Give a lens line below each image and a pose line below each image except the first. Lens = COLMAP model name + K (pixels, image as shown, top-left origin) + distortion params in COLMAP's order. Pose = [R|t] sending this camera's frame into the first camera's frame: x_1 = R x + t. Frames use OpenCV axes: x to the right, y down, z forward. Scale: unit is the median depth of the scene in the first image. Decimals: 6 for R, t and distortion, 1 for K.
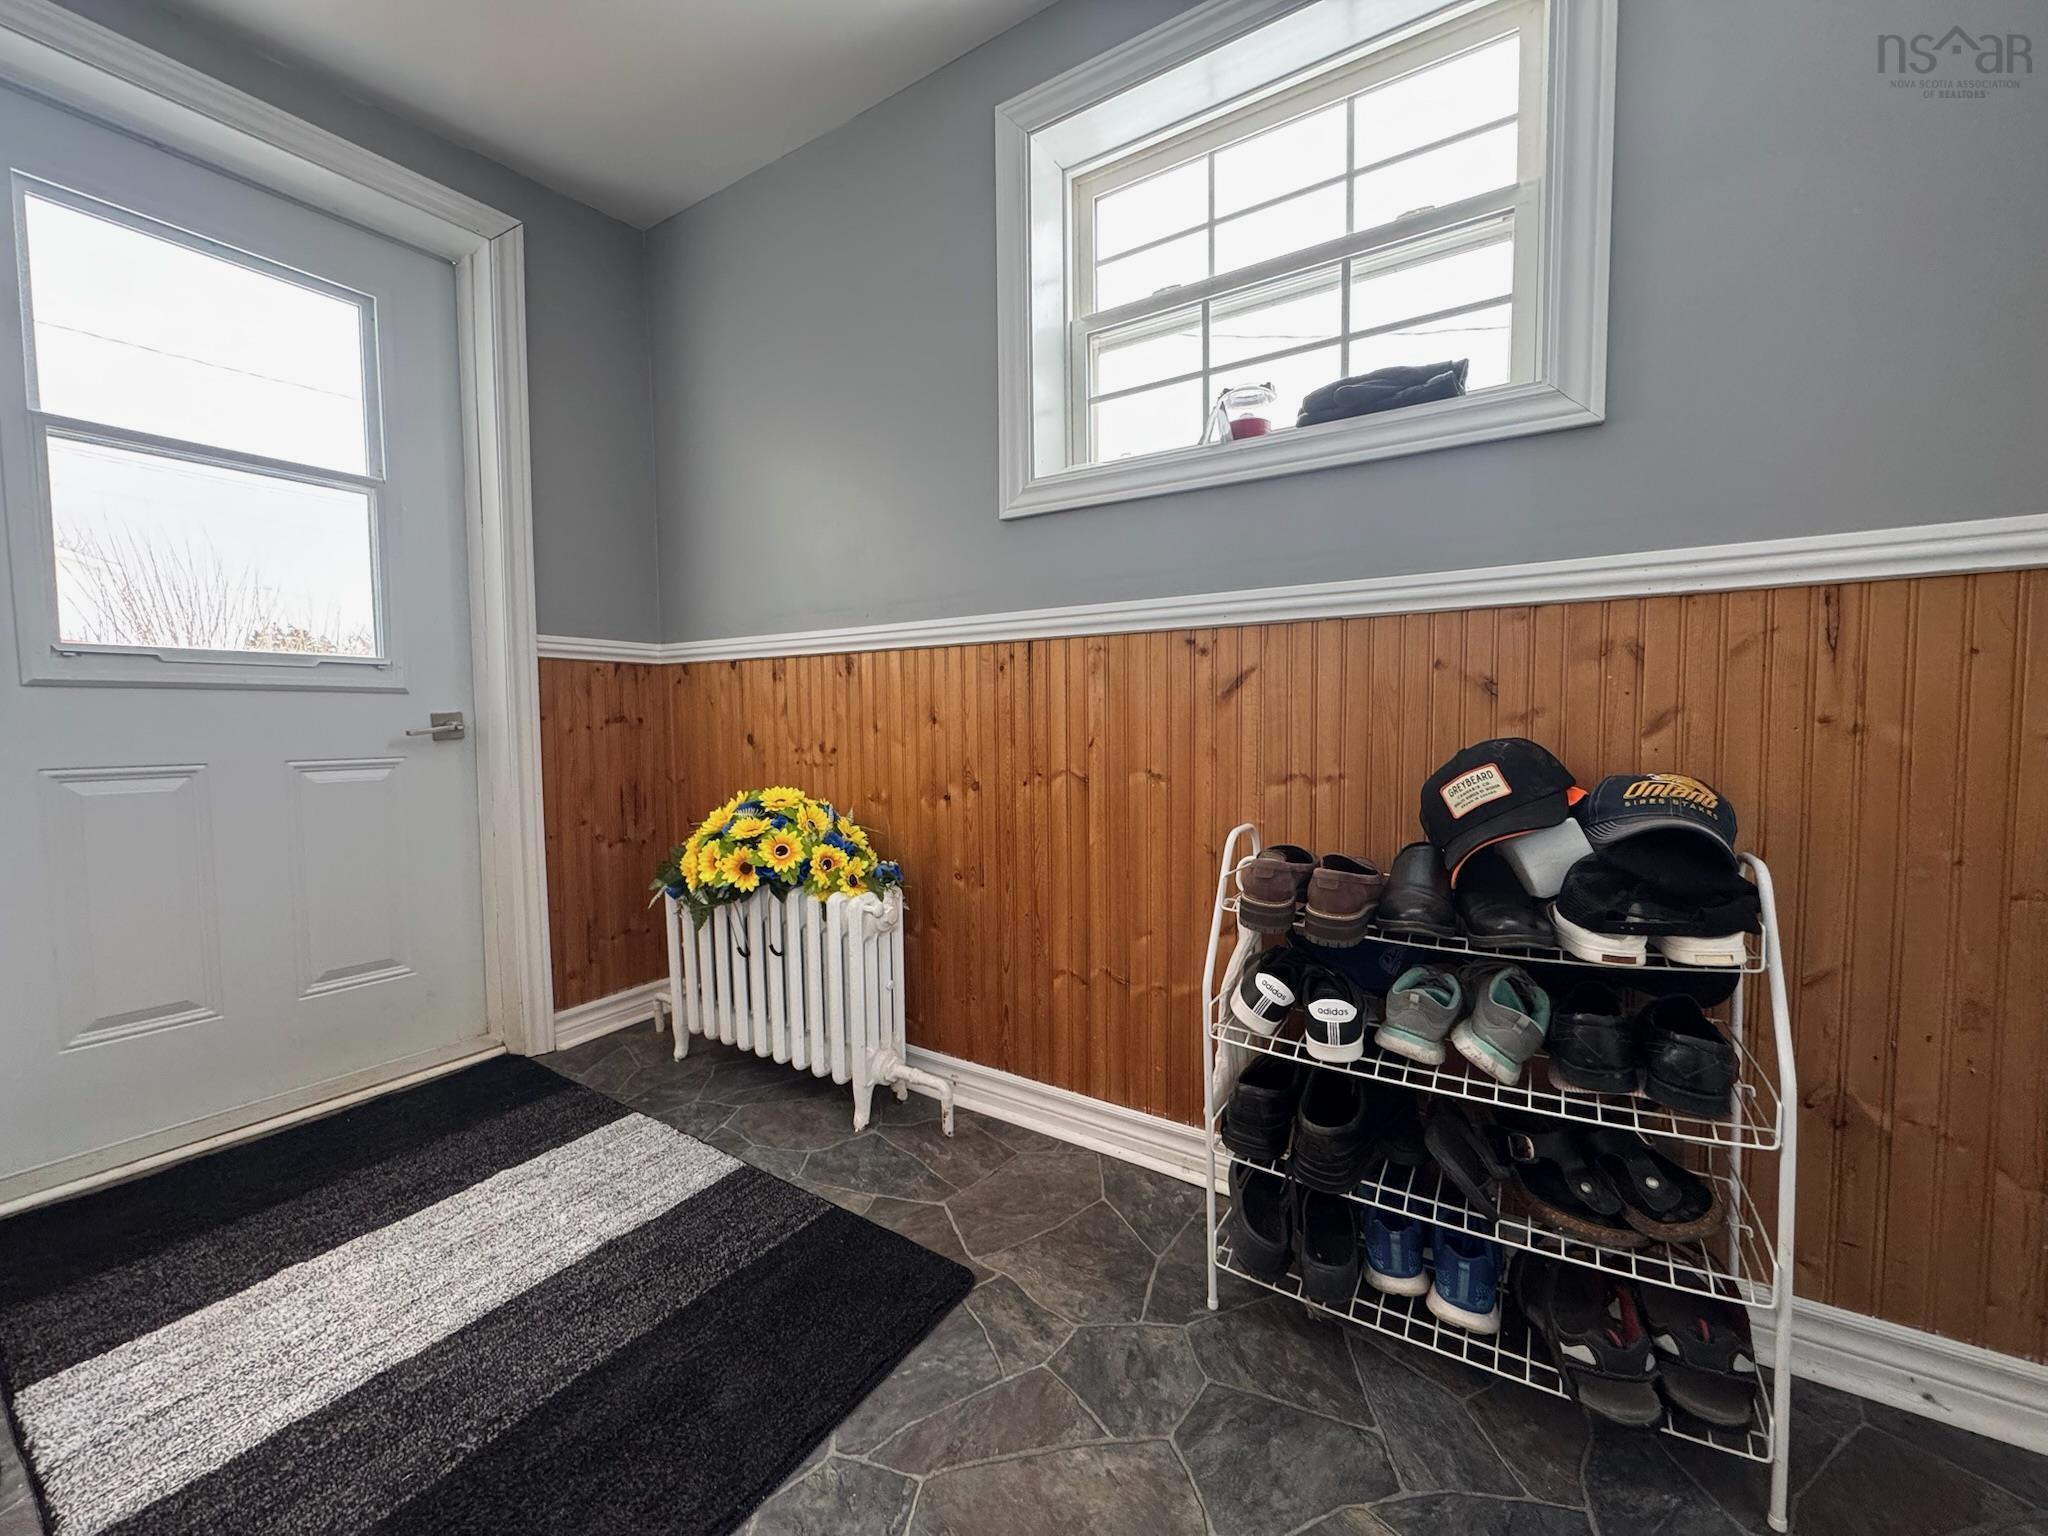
lens RADIAL K [[812.5, 0, 1024.0], [0, 812.5, 768.0], [0, 0, 1]] dist [-0.004468, 0.000322]
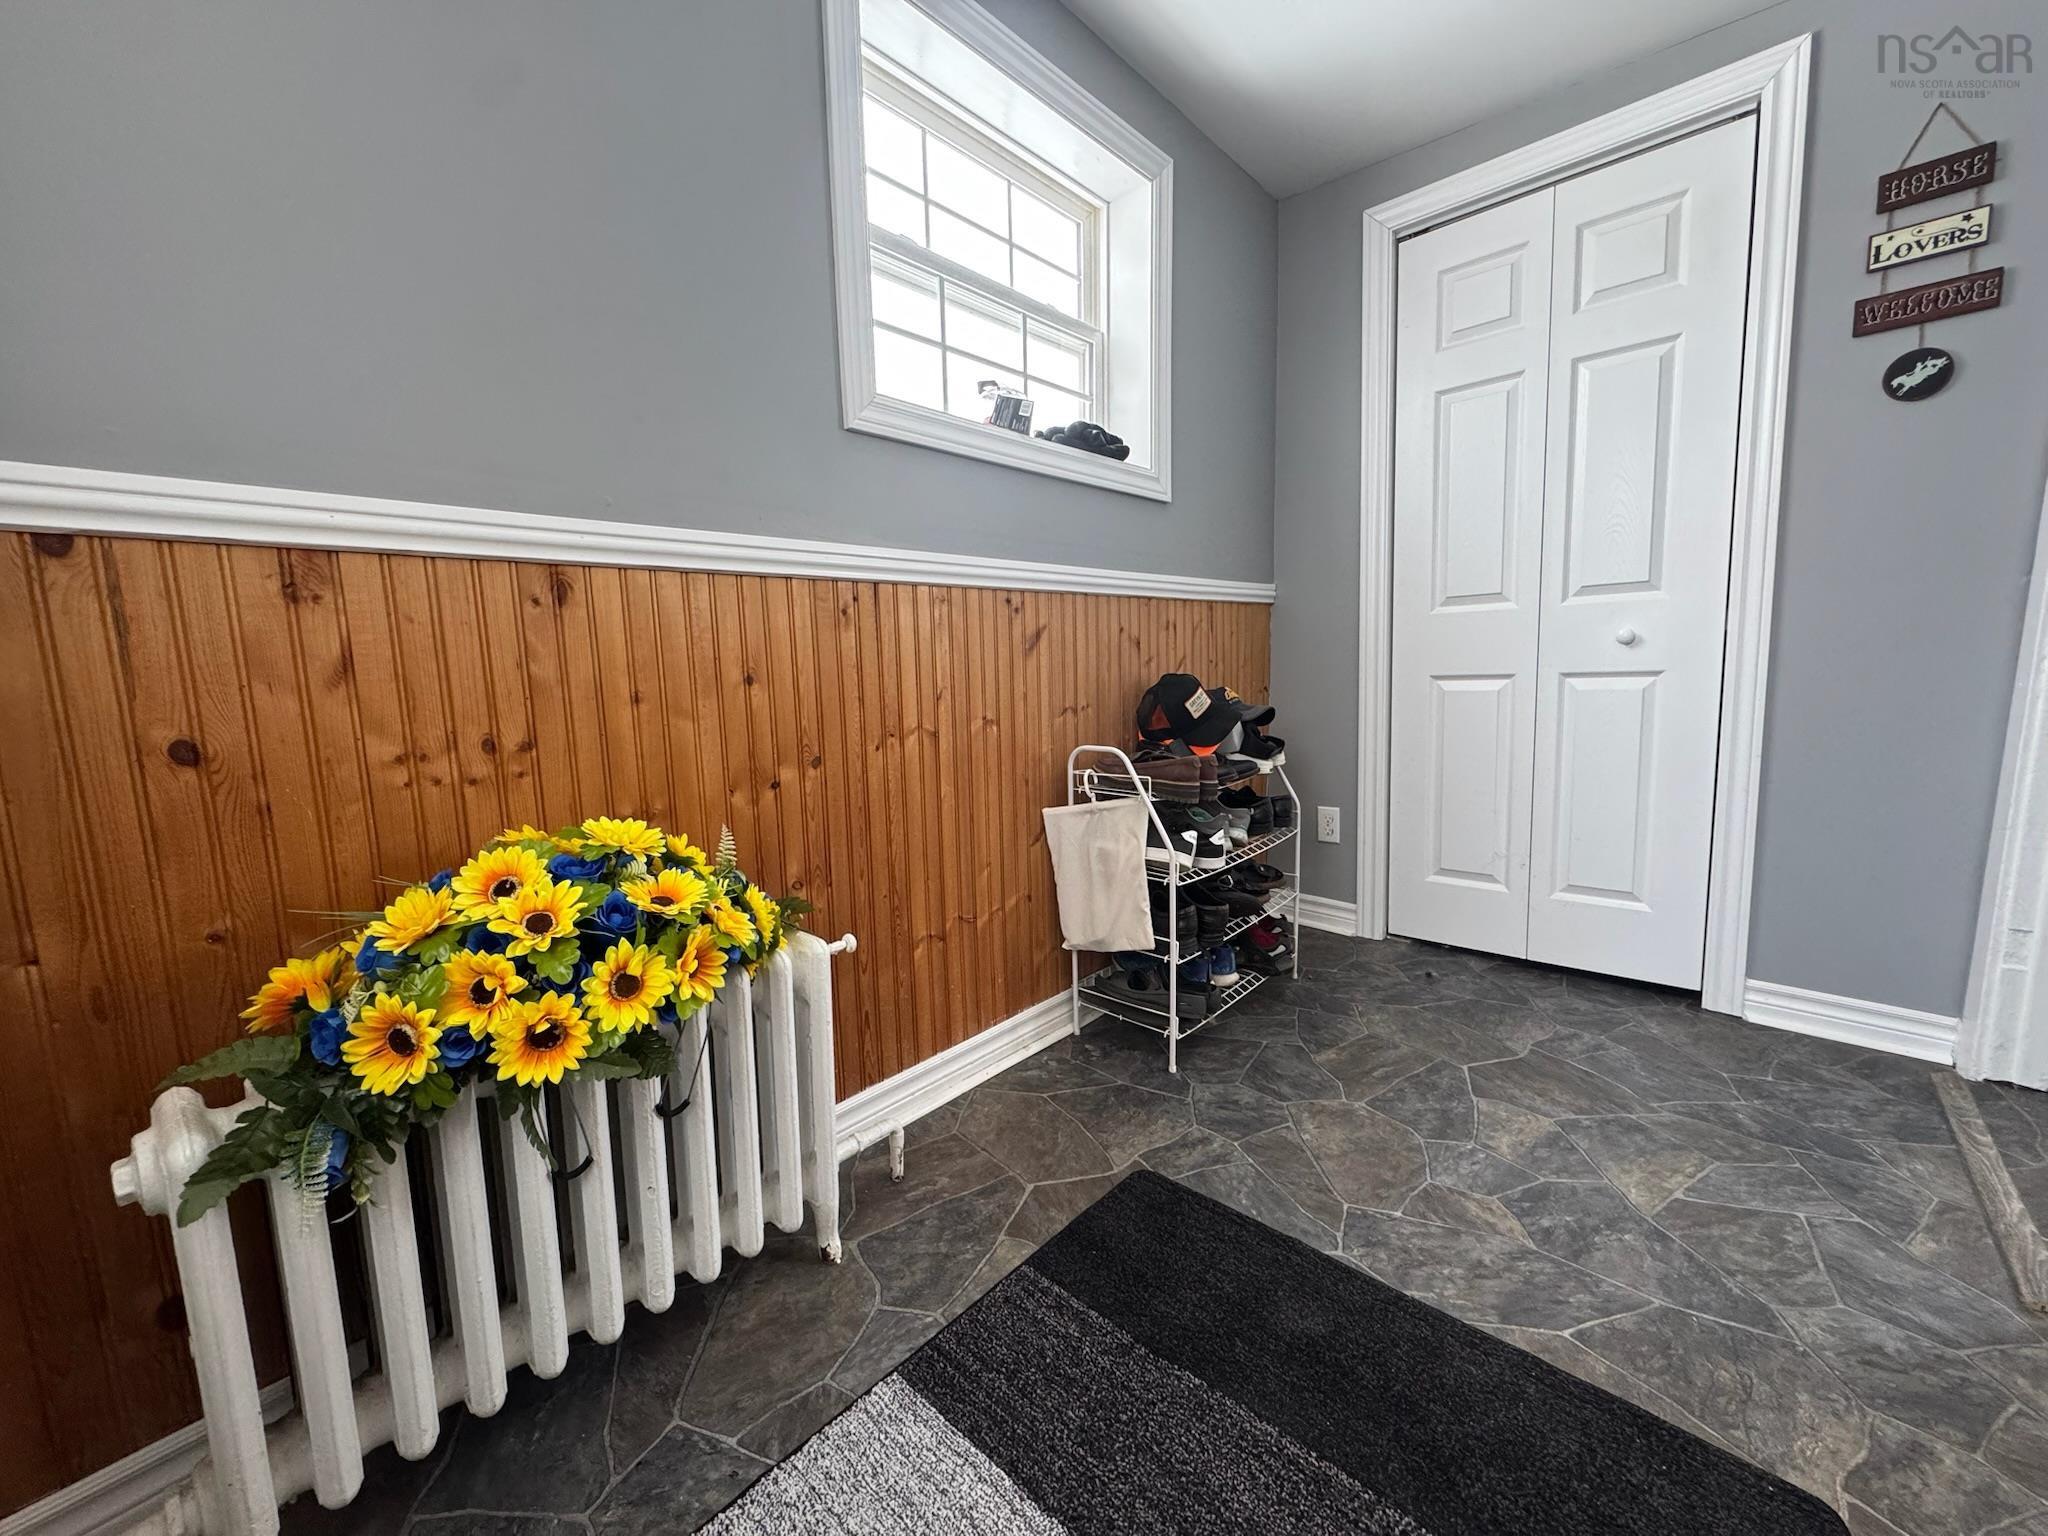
lens RADIAL K [[812.5, 0, 1024.0], [0, 812.5, 768.0], [0, 0, 1]] dist [-0.004468, 0.000322]
pose [[0.151315, -0.132509, 0.979564, -0.853471], [0.087005, 0.988913, 0.120334, -0.052310], [-0.984649, 0.067019, 0.161166, 0.728739]]
